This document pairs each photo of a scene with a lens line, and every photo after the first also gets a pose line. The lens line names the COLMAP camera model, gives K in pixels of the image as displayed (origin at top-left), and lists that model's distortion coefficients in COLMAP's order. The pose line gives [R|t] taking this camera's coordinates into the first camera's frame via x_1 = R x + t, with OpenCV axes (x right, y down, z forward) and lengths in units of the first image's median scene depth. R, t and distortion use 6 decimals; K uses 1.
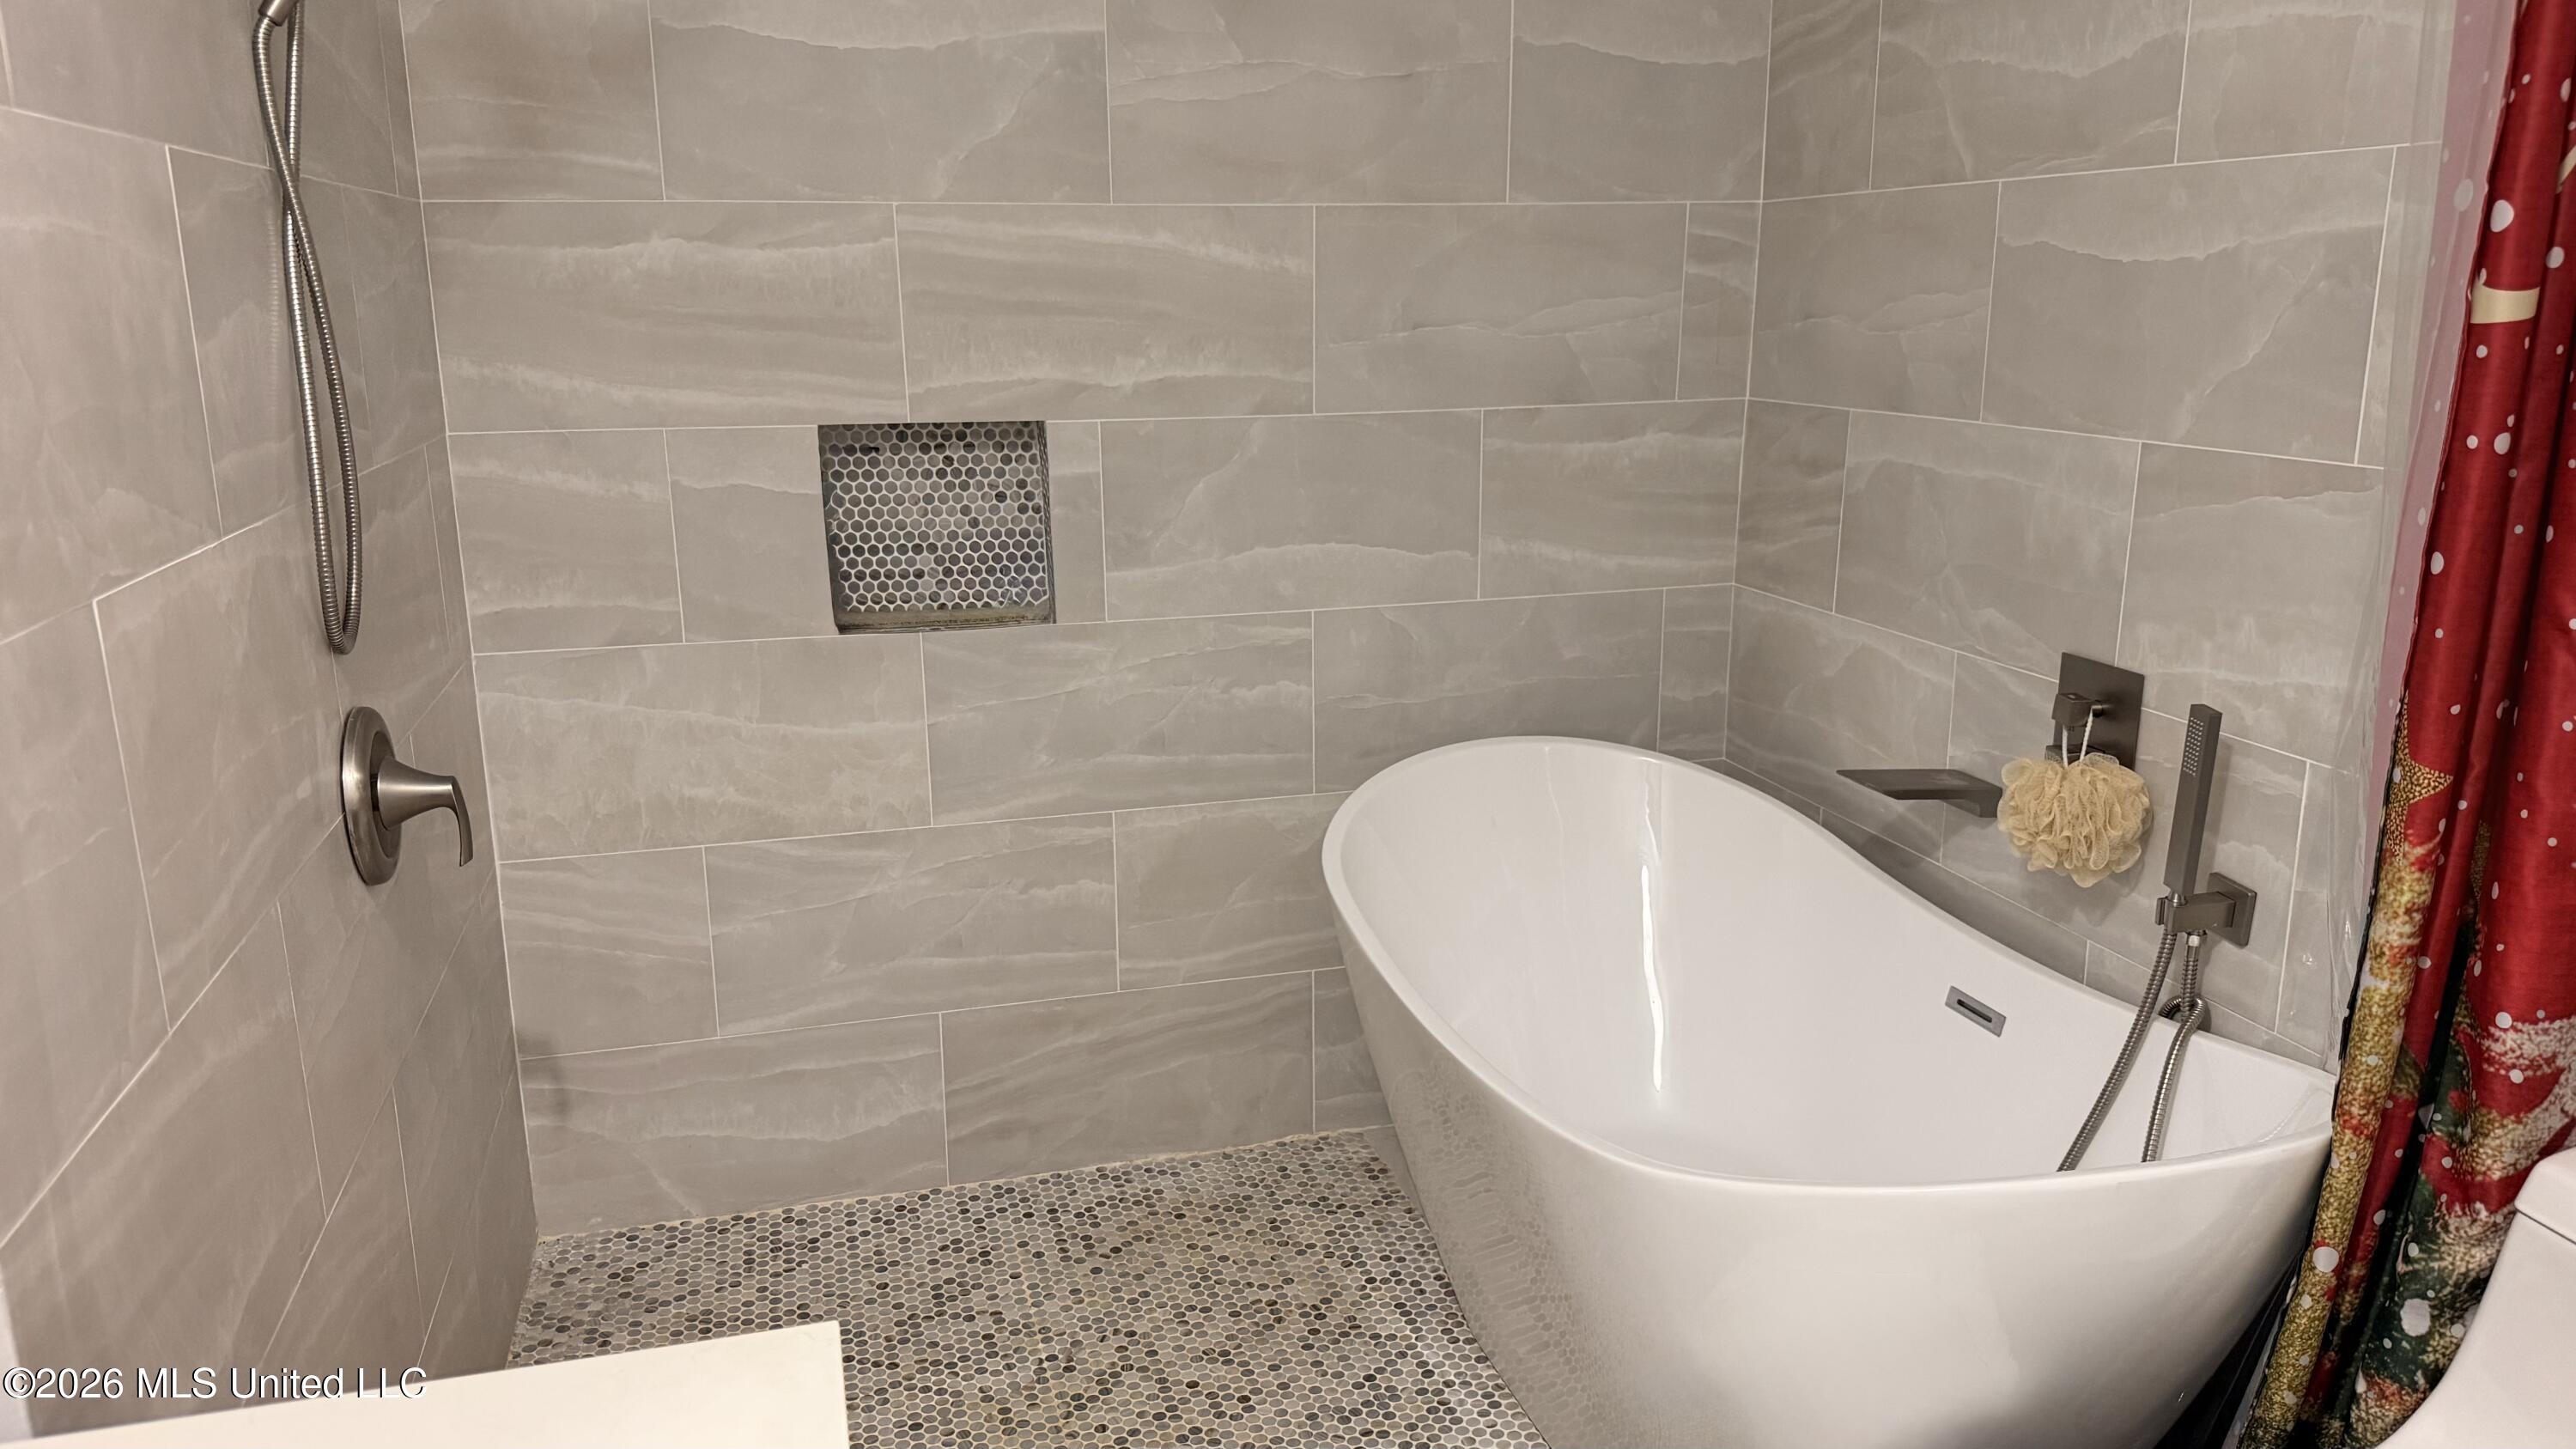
lens RADIAL K [[1794.0, 0, 1302.8], [0, 1794.0, 723.8], [0, 0, 1]] dist [0.085421, -0.155302]
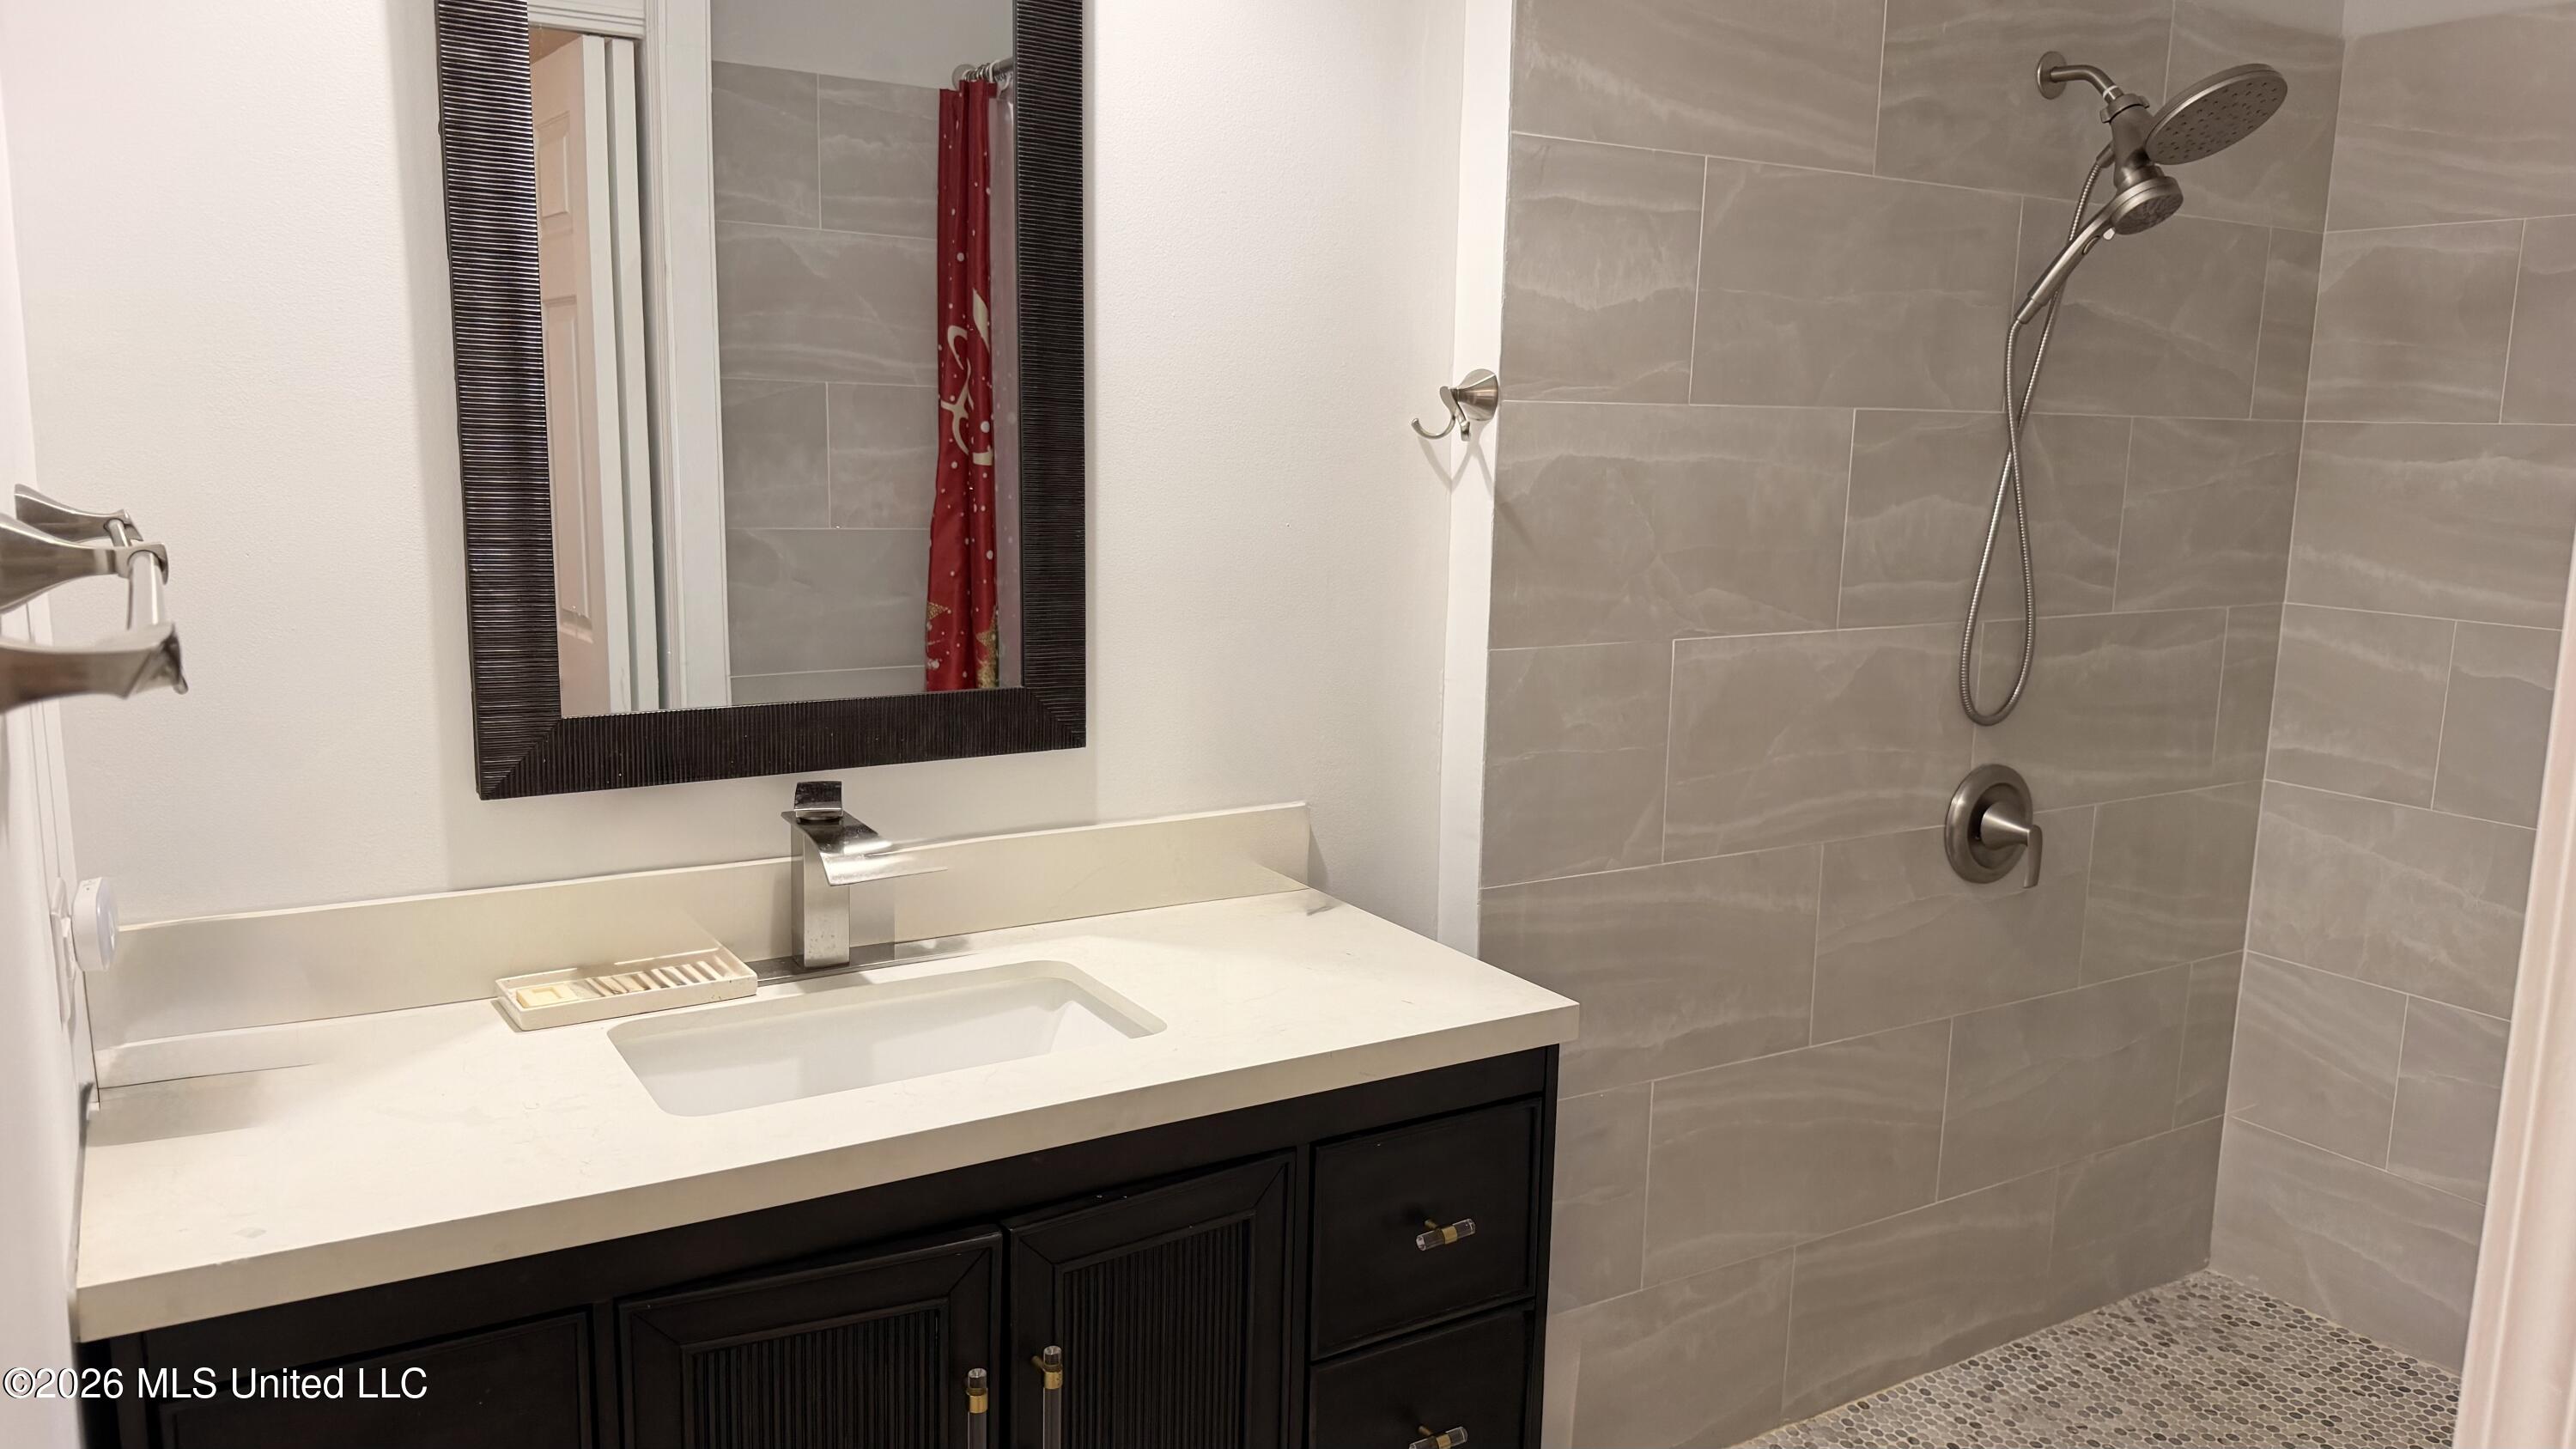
lens RADIAL K [[1794.0, 0, 1302.8], [0, 1794.0, 723.8], [0, 0, 1]] dist [0.085421, -0.155302]
pose [[0.283655, 0.171699, -0.943430, 0.516826], [-0.250355, 0.962978, 0.099984, -0.034358], [0.925669, 0.207831, 0.316139, -0.003447]]
